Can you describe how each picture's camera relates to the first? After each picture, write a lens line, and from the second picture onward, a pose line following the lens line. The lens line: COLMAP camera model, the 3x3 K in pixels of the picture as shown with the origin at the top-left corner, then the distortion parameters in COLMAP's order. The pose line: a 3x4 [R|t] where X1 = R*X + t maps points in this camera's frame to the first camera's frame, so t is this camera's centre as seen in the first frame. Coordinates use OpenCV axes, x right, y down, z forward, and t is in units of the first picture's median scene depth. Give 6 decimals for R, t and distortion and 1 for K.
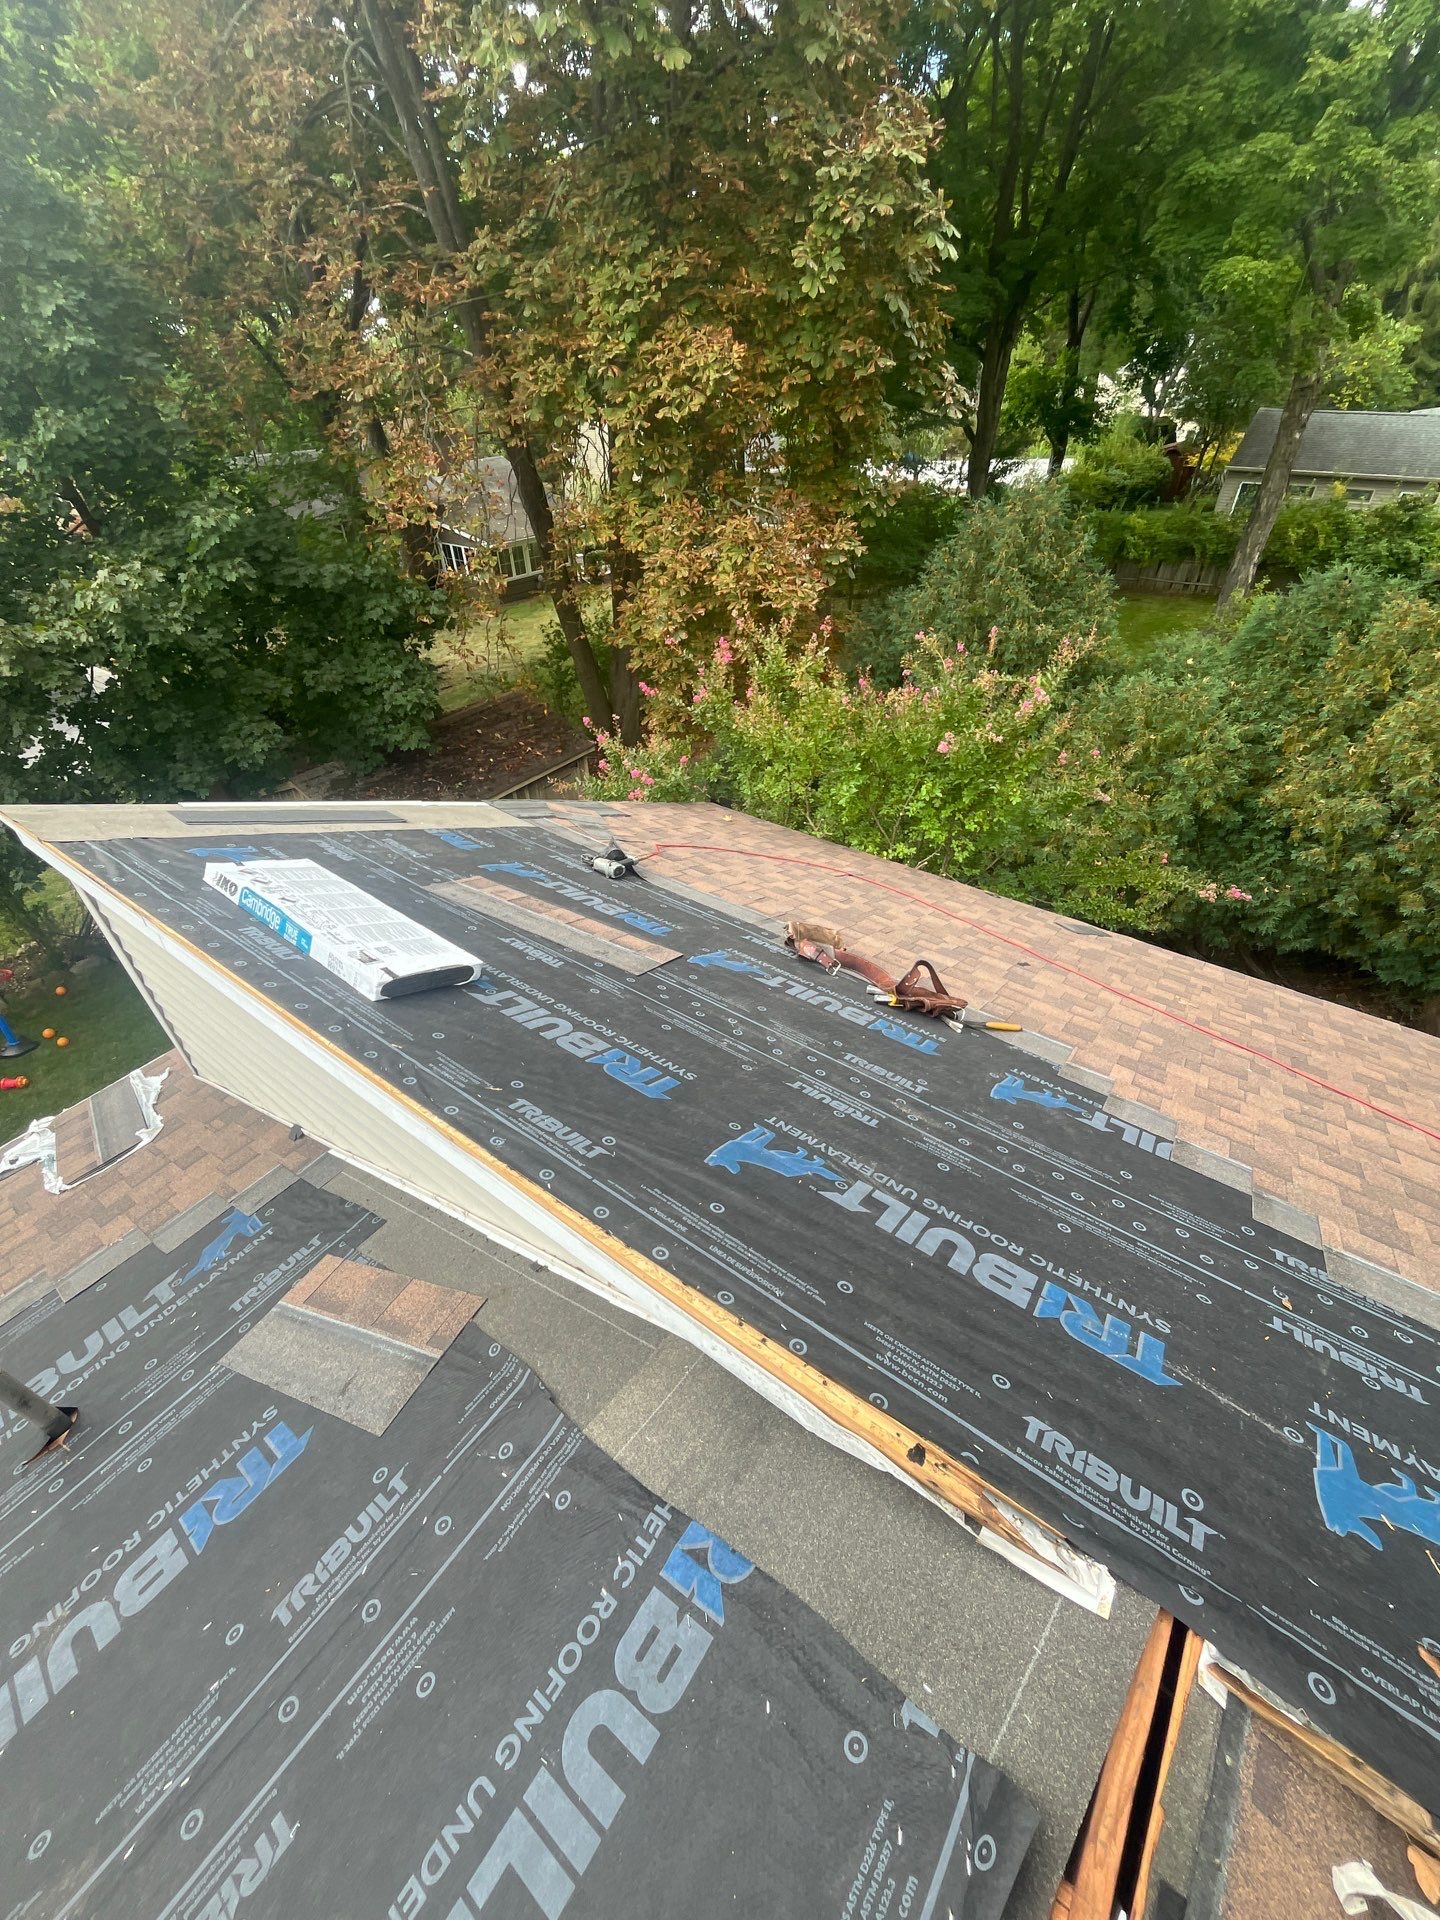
lens RADIAL K [[775.5, 0, 720.9], [0, 775.5, 959.3], [0, 0, 1]] dist [-0.004047, -0.000208]
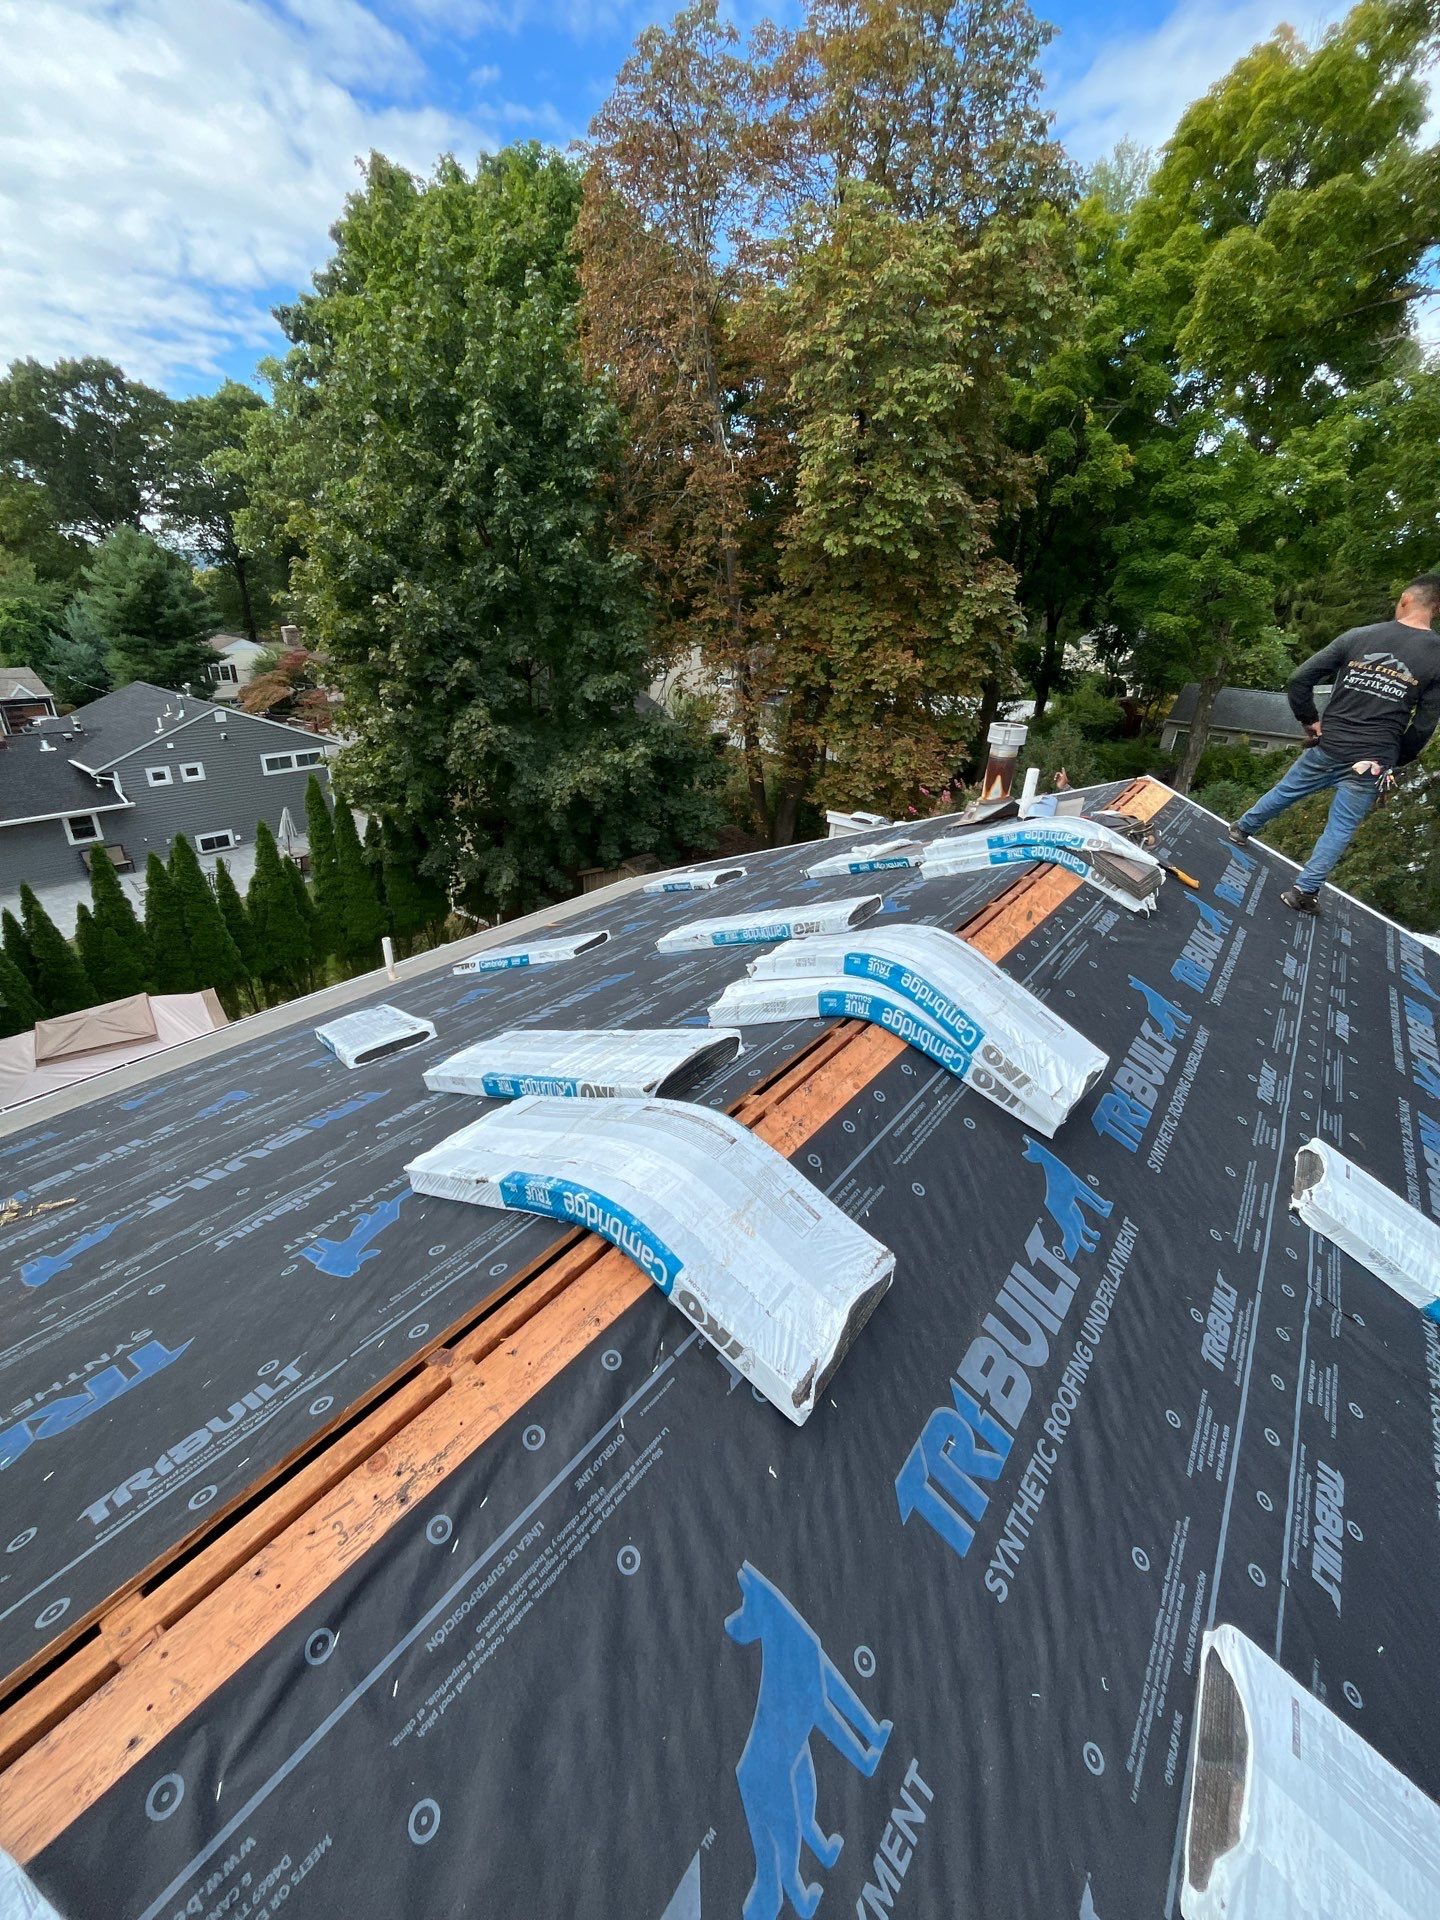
lens RADIAL K [[775.5, 0, 720.2], [0, 775.5, 968.2], [0, 0, 1]] dist [-0.004047, -0.000208]
pose [[0.998017, 0.058357, 0.023609, -0.449325], [-0.052210, 0.976839, -0.207509, 0.387419], [-0.035172, 0.205864, 0.977948, -0.709344]]
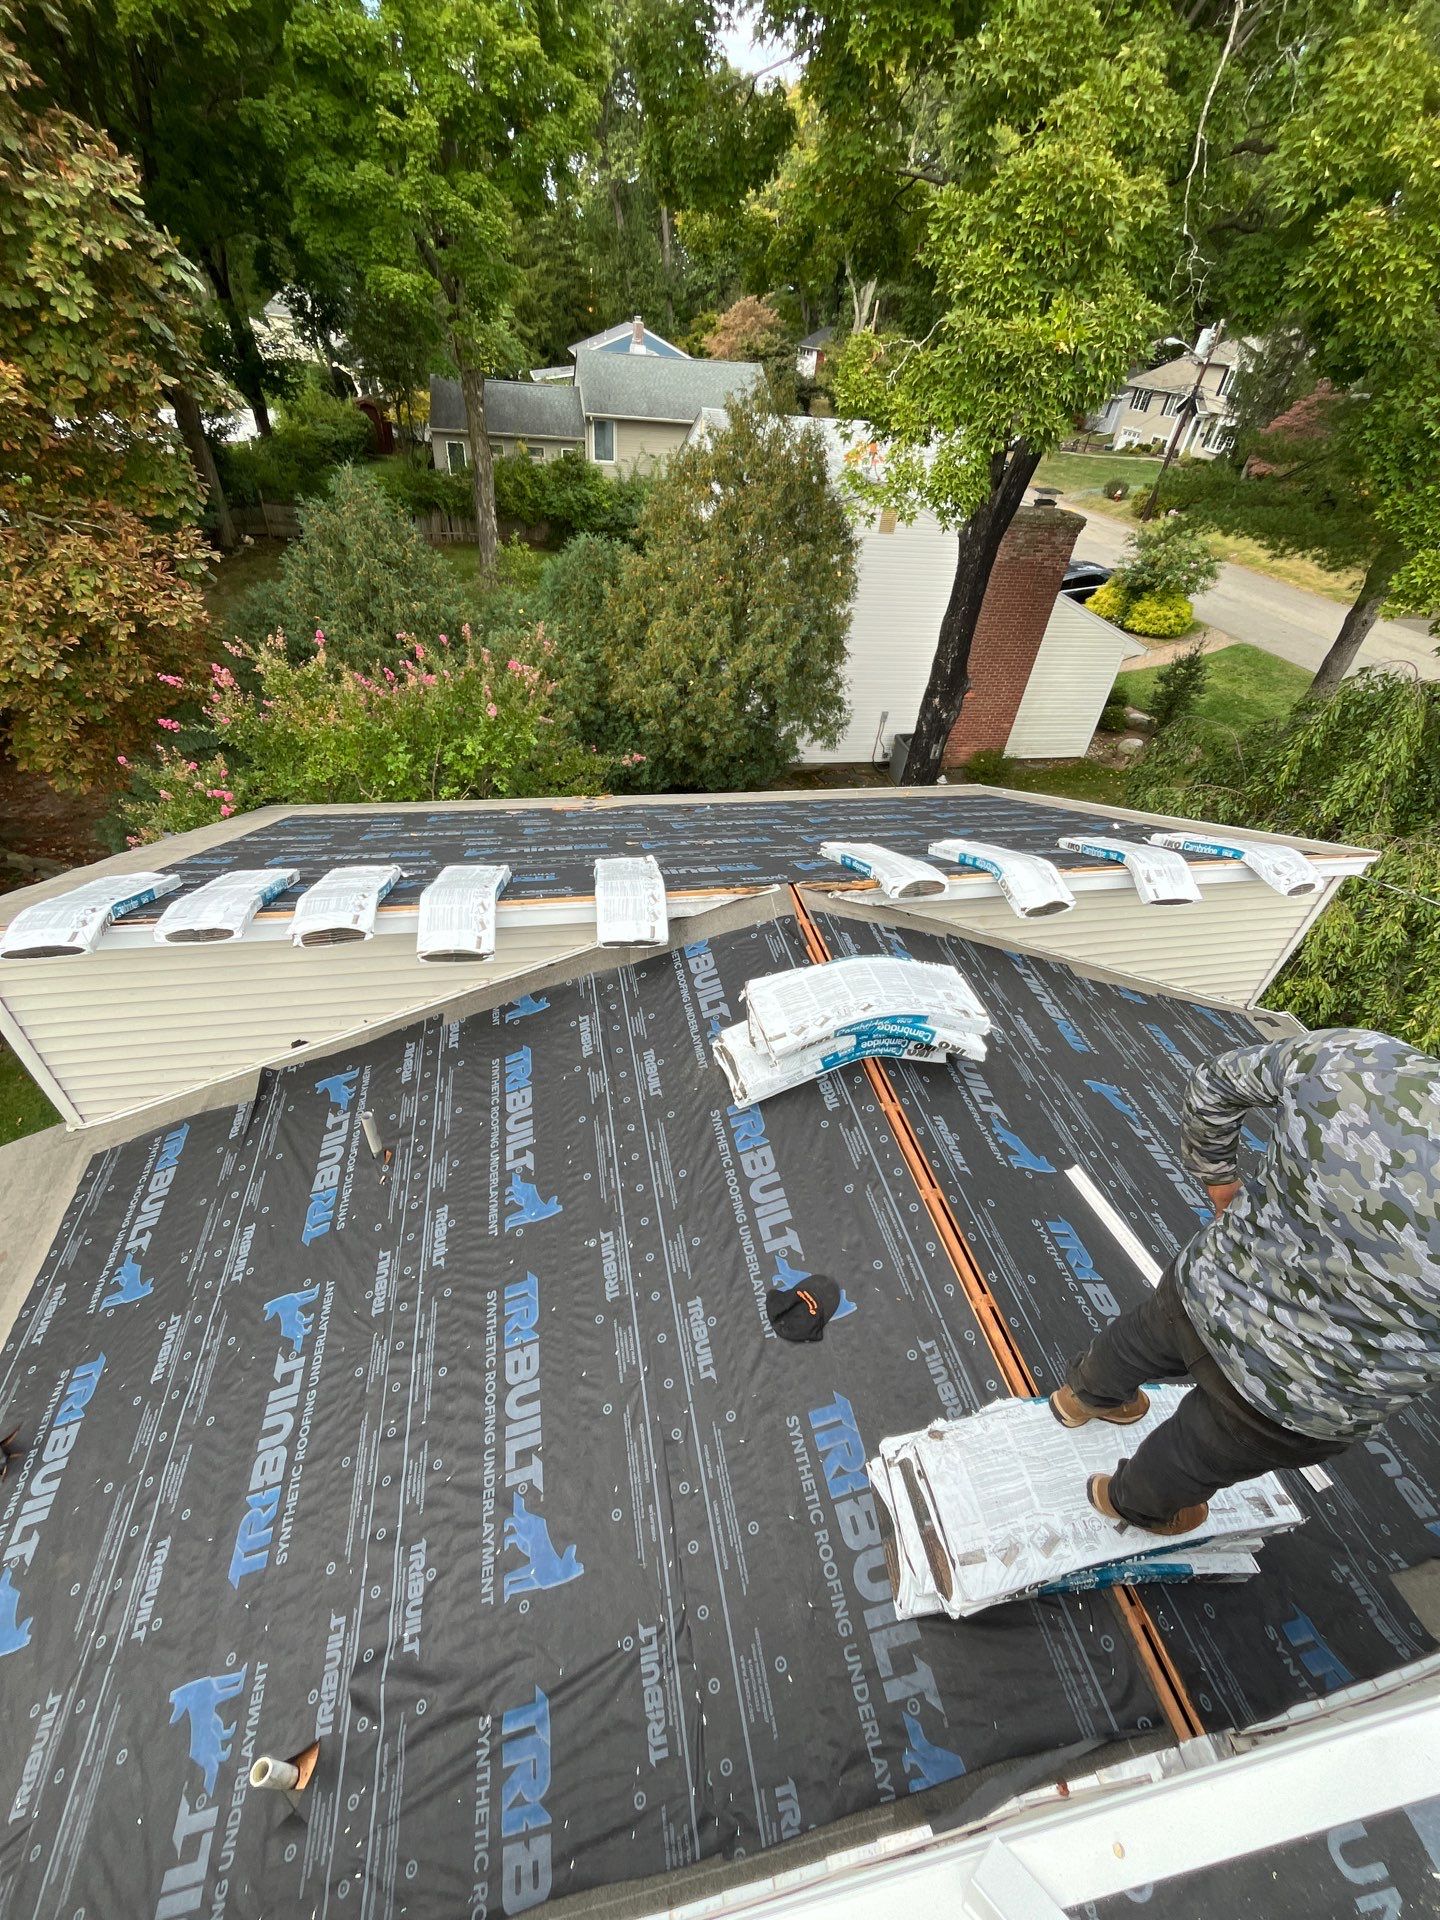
lens RADIAL K [[775.5, 0, 718.9], [0, 775.5, 953.8], [0, 0, 1]] dist [-0.004047, -0.000208]
pose [[0.668831, -0.421082, 0.612663, -0.255938], [0.386276, 0.900980, 0.197552, 0.020390], [-0.635182, 0.104528, 0.765257, -0.202629]]
